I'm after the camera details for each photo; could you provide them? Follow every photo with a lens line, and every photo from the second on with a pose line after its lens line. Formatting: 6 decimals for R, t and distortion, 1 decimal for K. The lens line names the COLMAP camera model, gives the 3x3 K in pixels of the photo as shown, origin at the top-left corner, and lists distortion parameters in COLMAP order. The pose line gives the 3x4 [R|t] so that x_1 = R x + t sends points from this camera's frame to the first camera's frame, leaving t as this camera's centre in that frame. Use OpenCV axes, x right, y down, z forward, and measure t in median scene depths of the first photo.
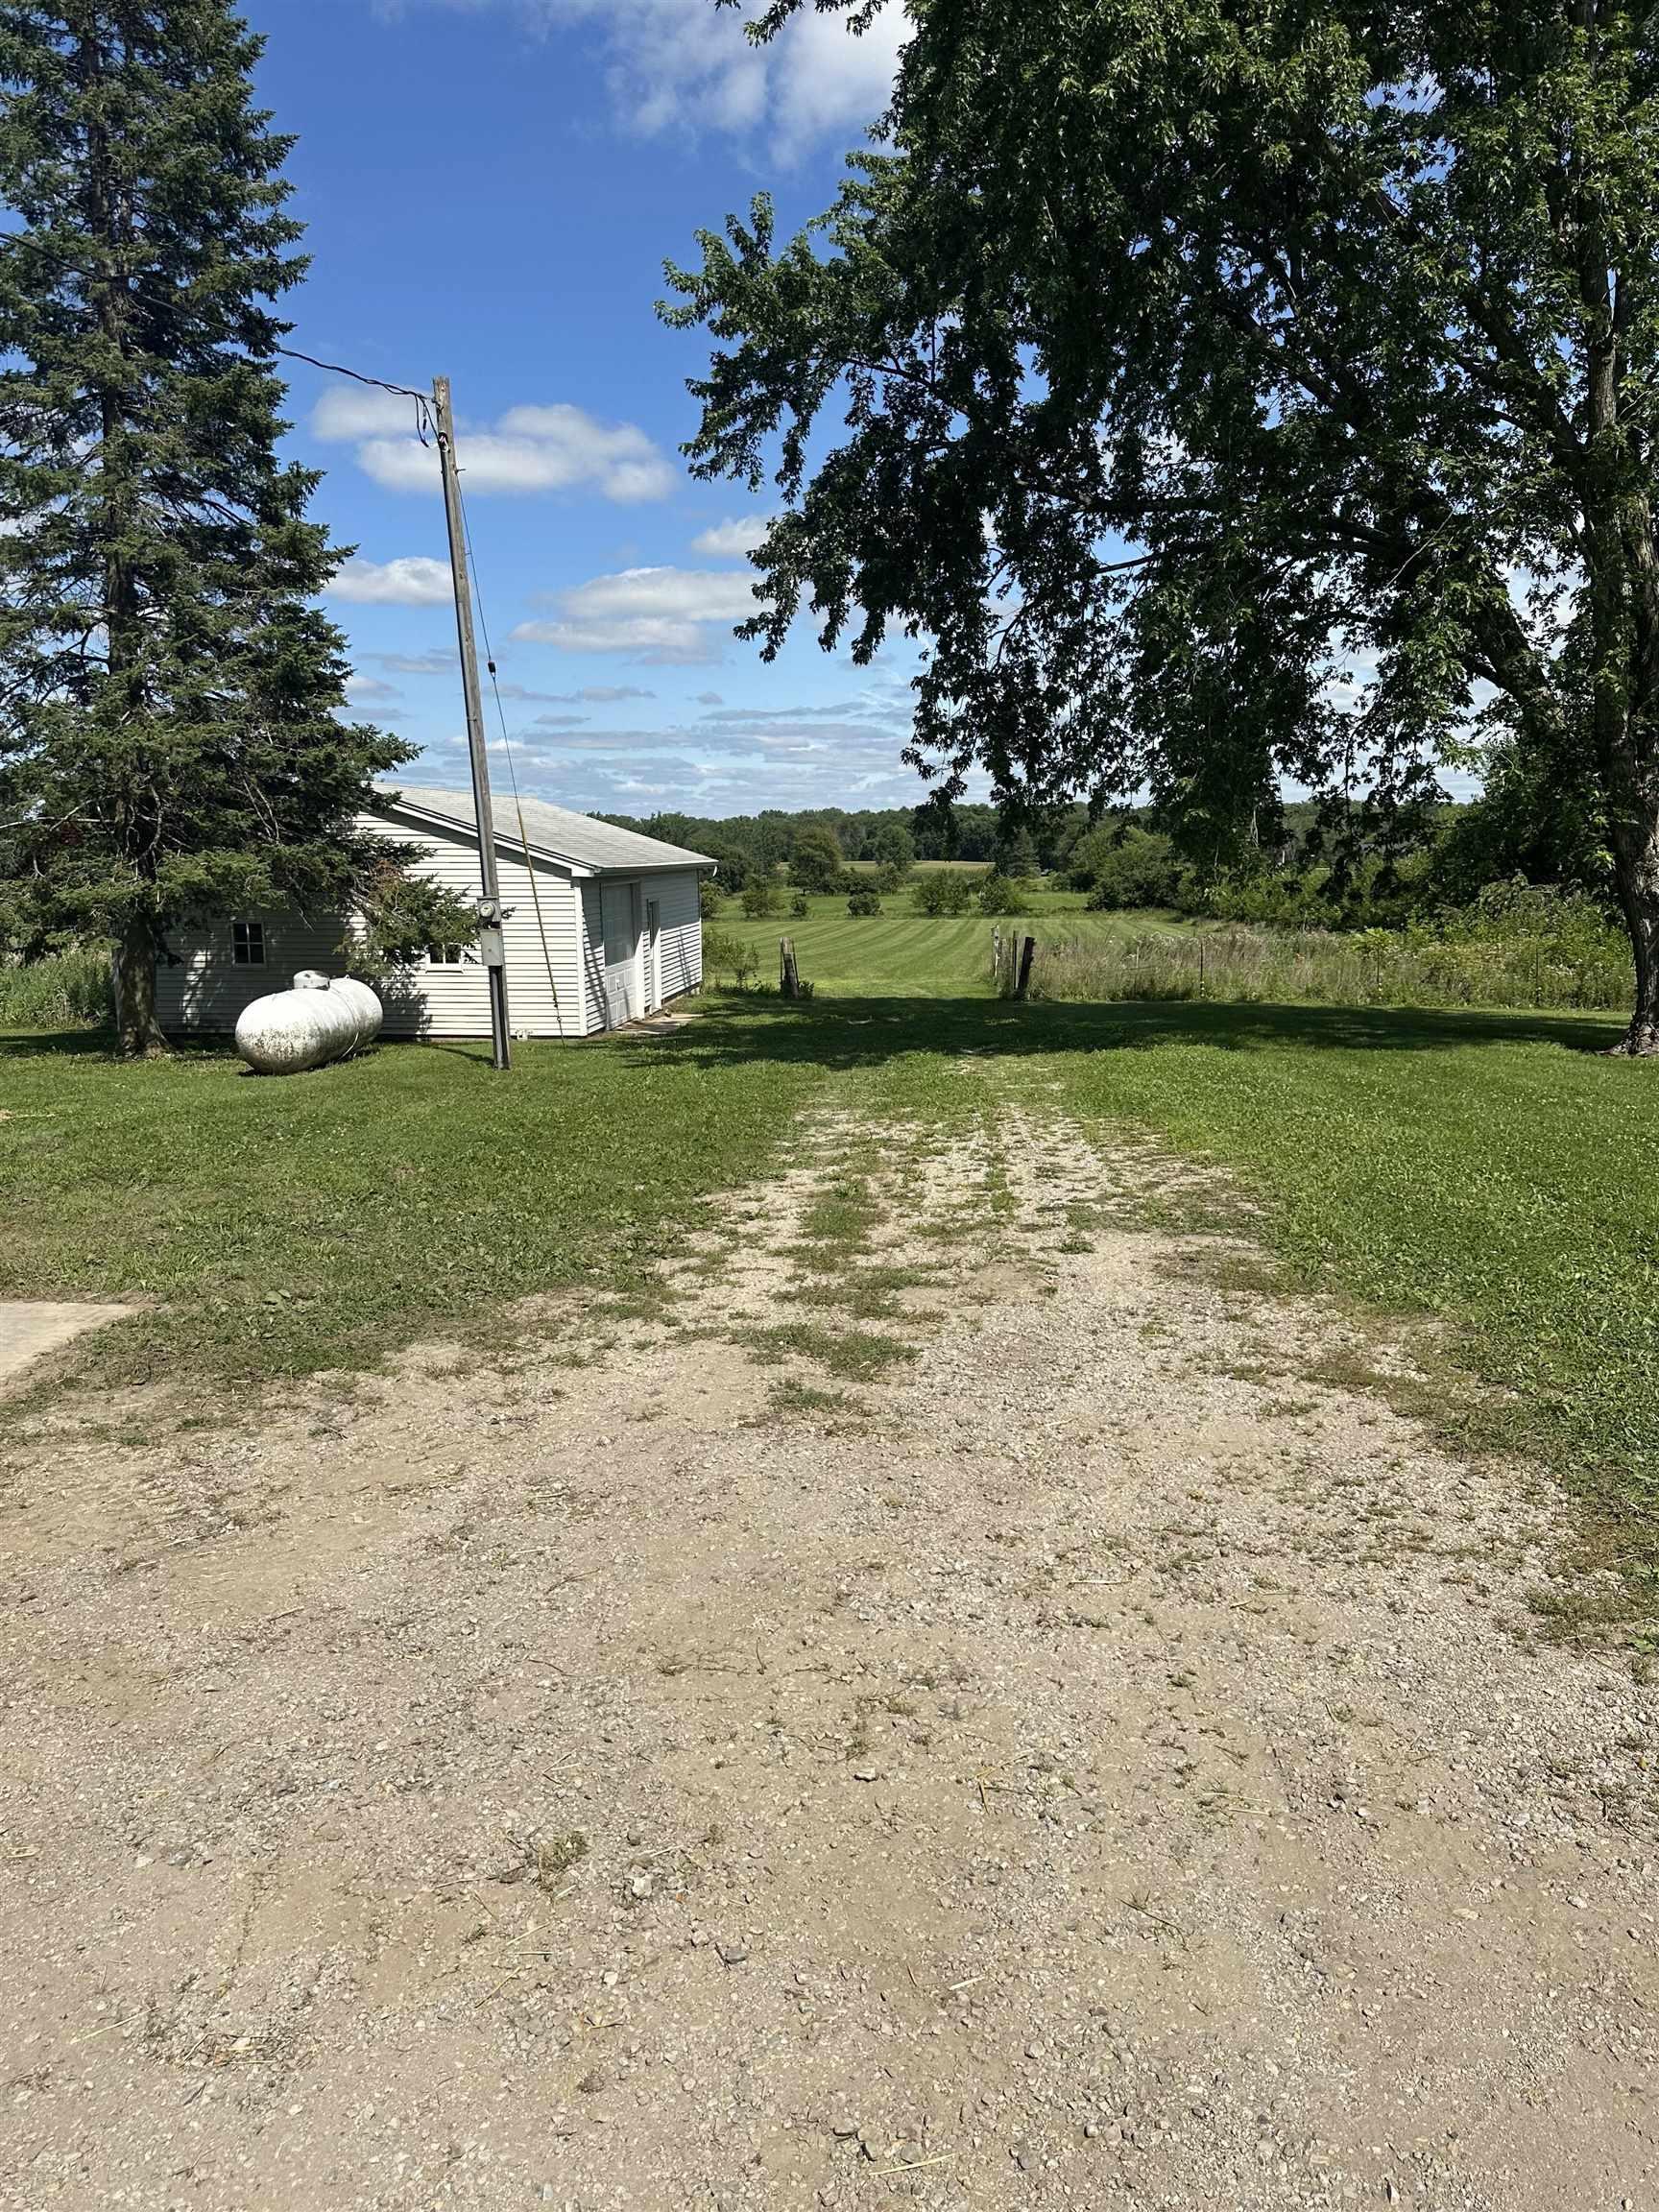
lens RADIAL K [[1571.1, 0, 844.8], [0, 1571.1, 1110.7], [0, 0, 1]] dist [0.003796, -0.000573]
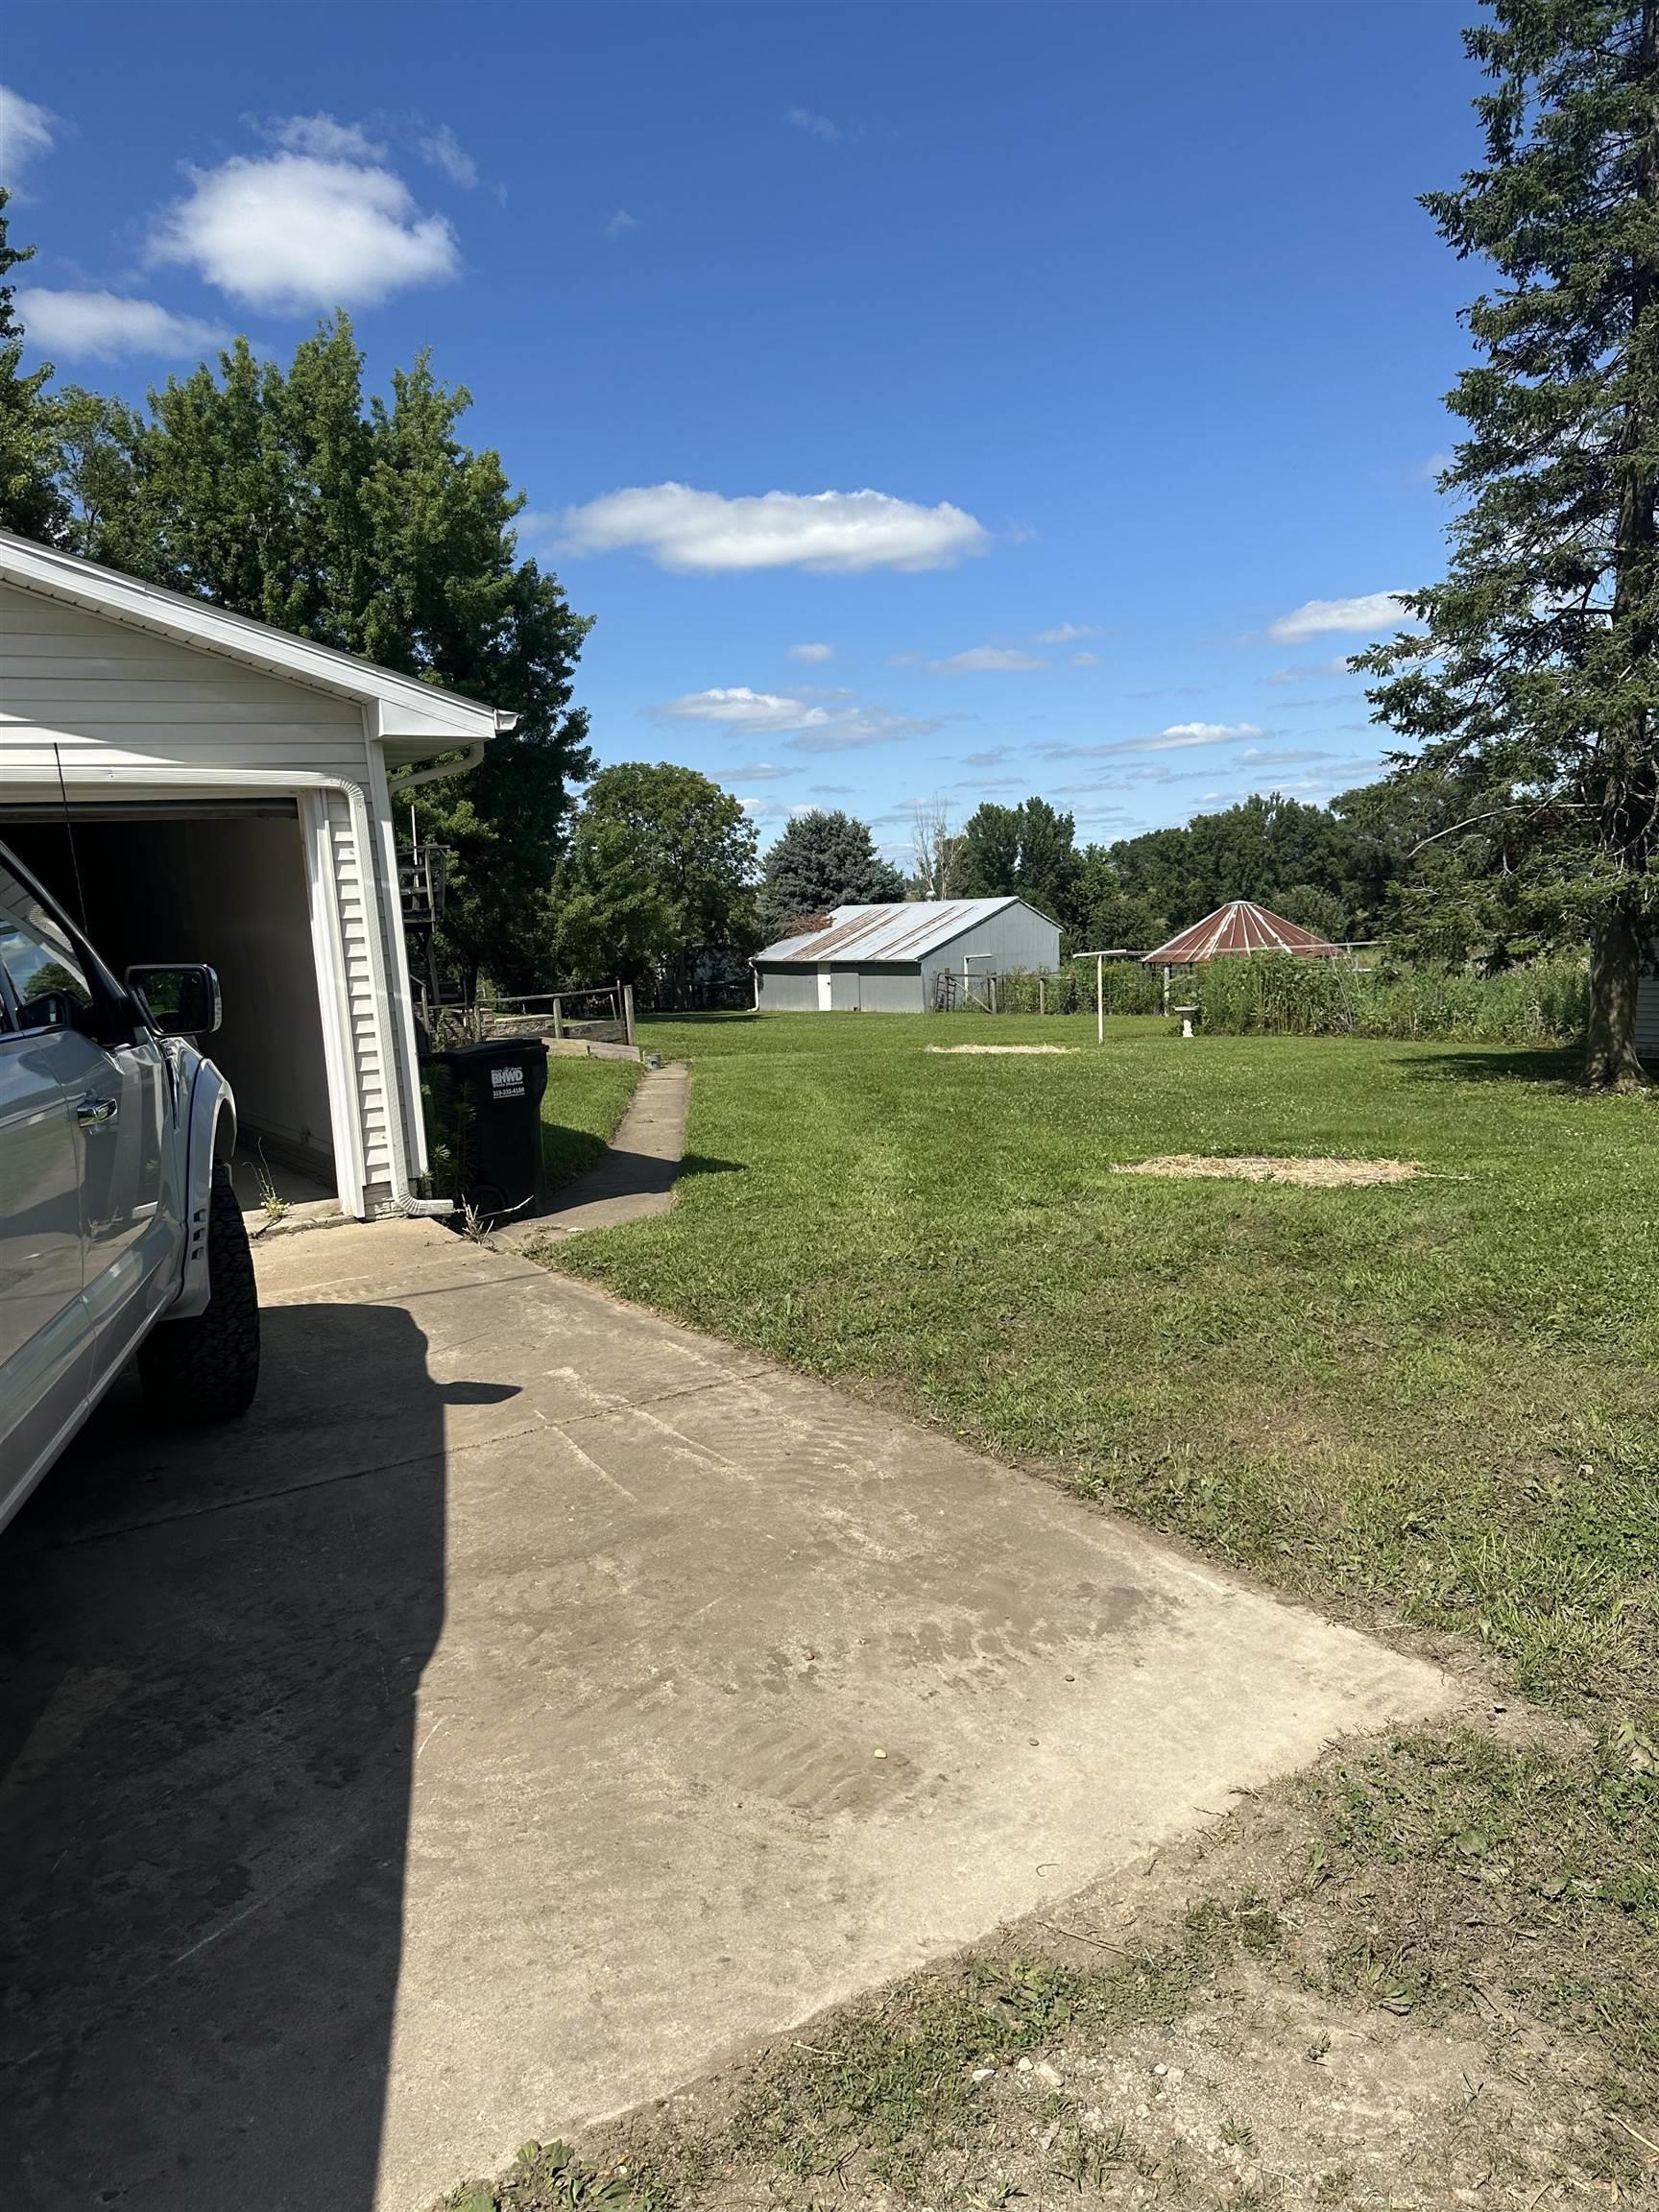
lens RADIAL K [[1571.1, 0, 844.8], [0, 1571.1, 1110.7], [0, 0, 1]] dist [0.003796, -0.000573]
pose [[0.632199, 0.072365, -0.771419, -0.064599], [-0.075114, 0.996663, 0.031936, -0.019355], [0.771156, 0.037754, 0.635526, 0.168287]]
